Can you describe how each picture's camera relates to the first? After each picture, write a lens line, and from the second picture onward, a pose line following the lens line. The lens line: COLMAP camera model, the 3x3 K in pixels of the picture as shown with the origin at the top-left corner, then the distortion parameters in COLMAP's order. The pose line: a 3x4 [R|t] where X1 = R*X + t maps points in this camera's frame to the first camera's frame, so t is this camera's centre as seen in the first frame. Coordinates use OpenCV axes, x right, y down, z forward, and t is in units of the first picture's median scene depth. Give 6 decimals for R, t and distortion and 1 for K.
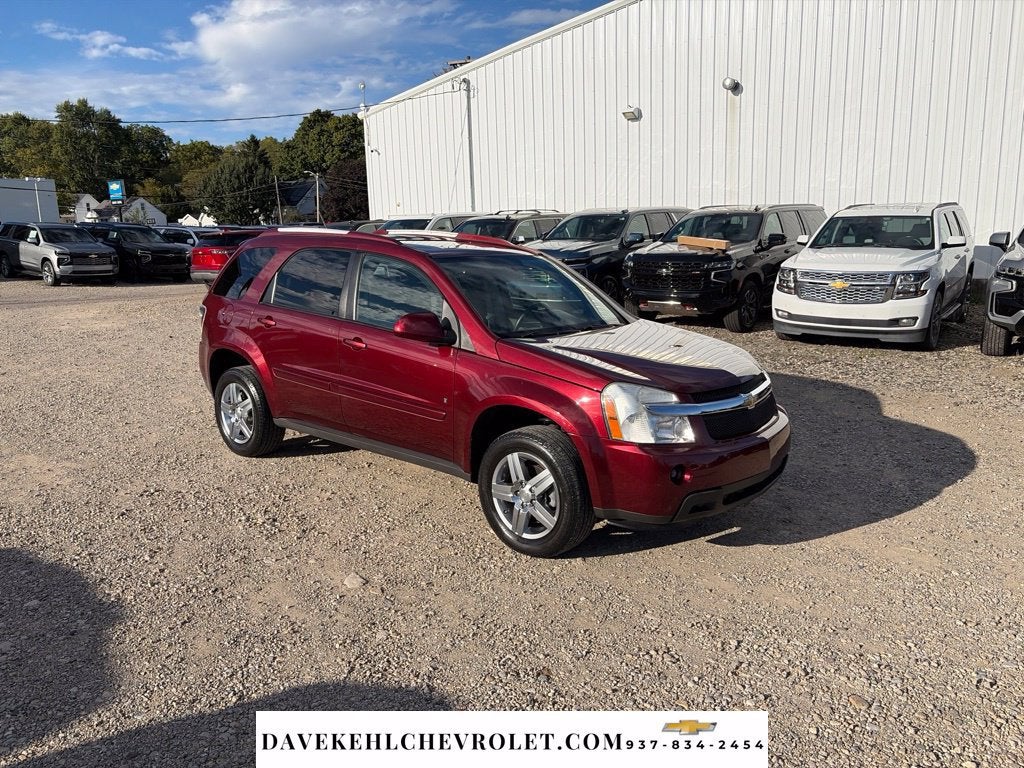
lens RADIAL K [[778.9, 0, 512.2], [0, 778.9, 381.0], [0, 0, 1]] dist [0.026922, -0.038807]
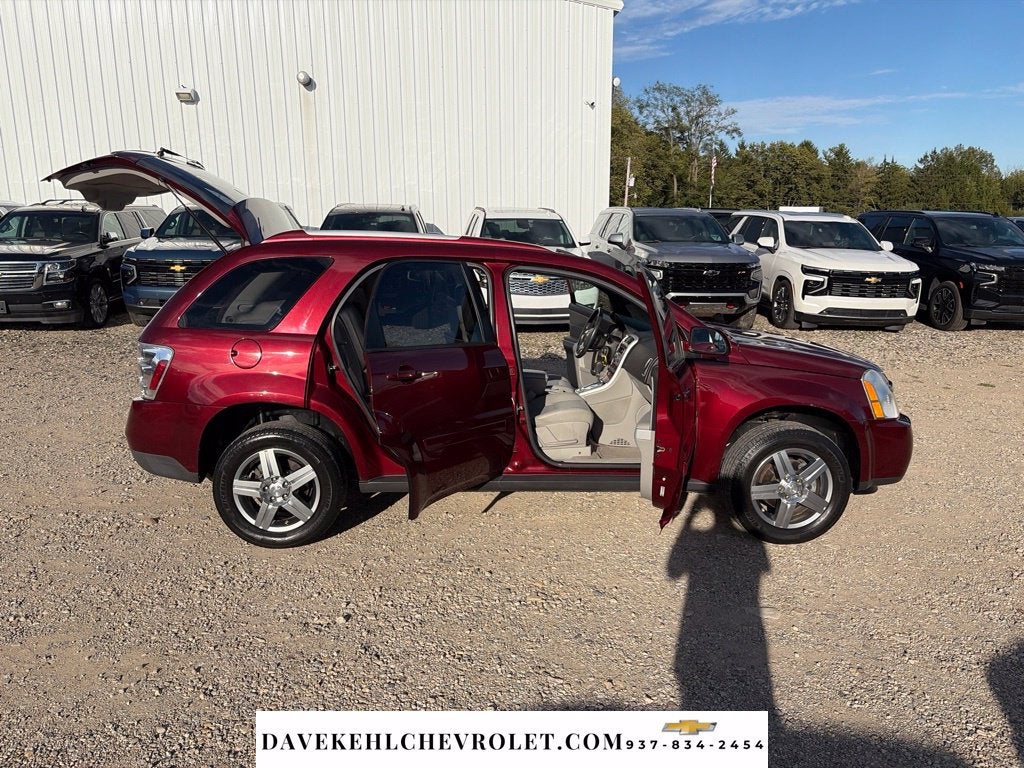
lens RADIAL K [[778.9, 0, 514.8], [0, 778.9, 383.8], [0, 0, 1]] dist [0.026922, -0.038807]
pose [[0.712478, -0.130526, 0.689447, -0.395564], [0.123248, 0.990550, 0.060166, -0.041426], [-0.690786, 0.042106, 0.721833, 0.191624]]
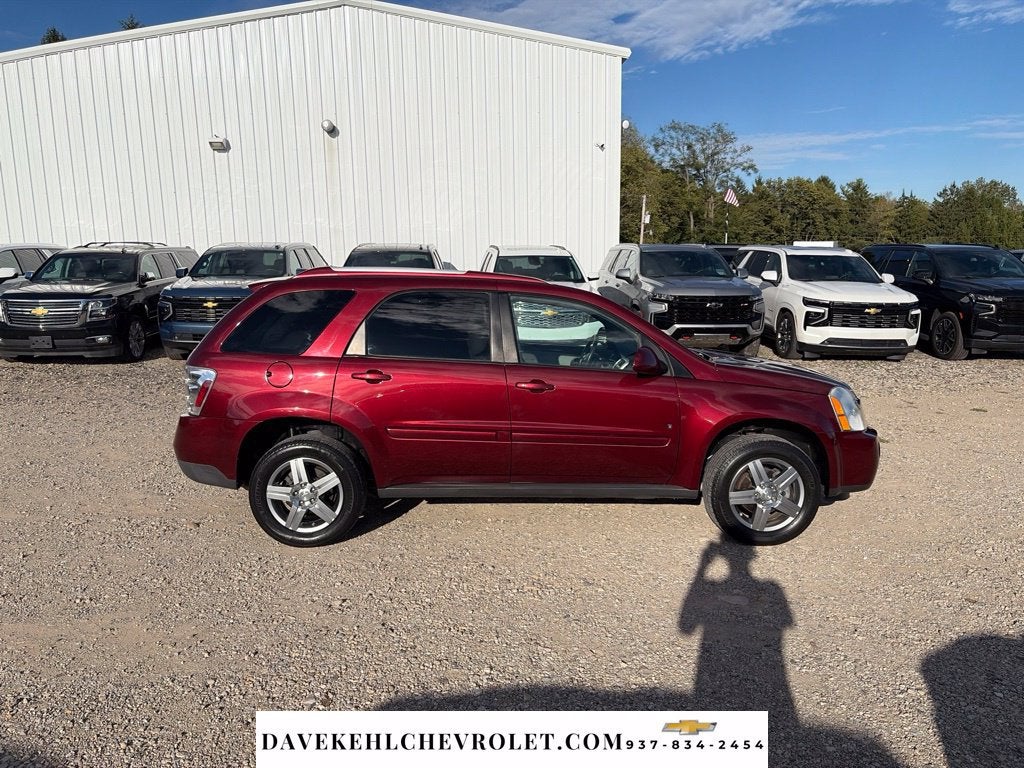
lens RADIAL K [[778.9, 0, 506.6], [0, 778.9, 387.2], [0, 0, 1]] dist [0.026922, -0.038807]
pose [[0.735754, -0.104224, 0.669181, -0.424219], [0.127961, 0.991684, 0.013763, -0.031481], [-0.665050, 0.075503, 0.742972, 0.147949]]
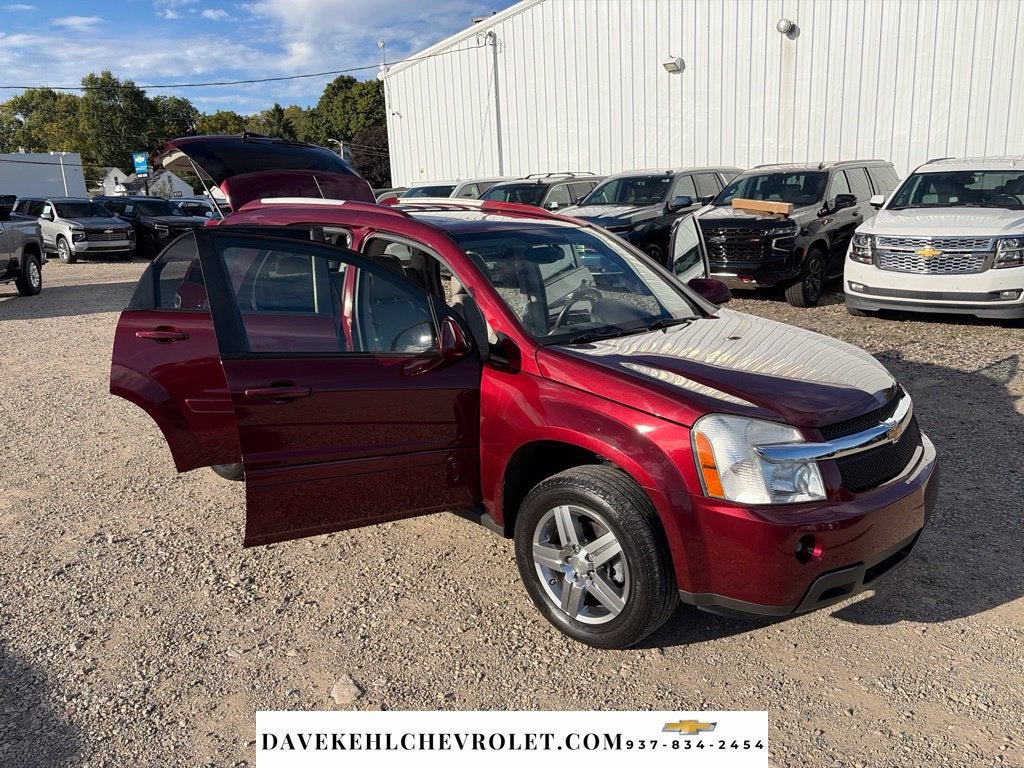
lens RADIAL K [[778.9, 0, 510.3], [0, 778.9, 383.8], [0, 0, 1]] dist [0.026922, -0.038807]
pose [[0.999112, -0.009766, -0.040996, -0.006412], [0.011592, 0.998941, 0.044522, -0.020906], [0.040518, -0.044958, 0.998167, 0.108052]]
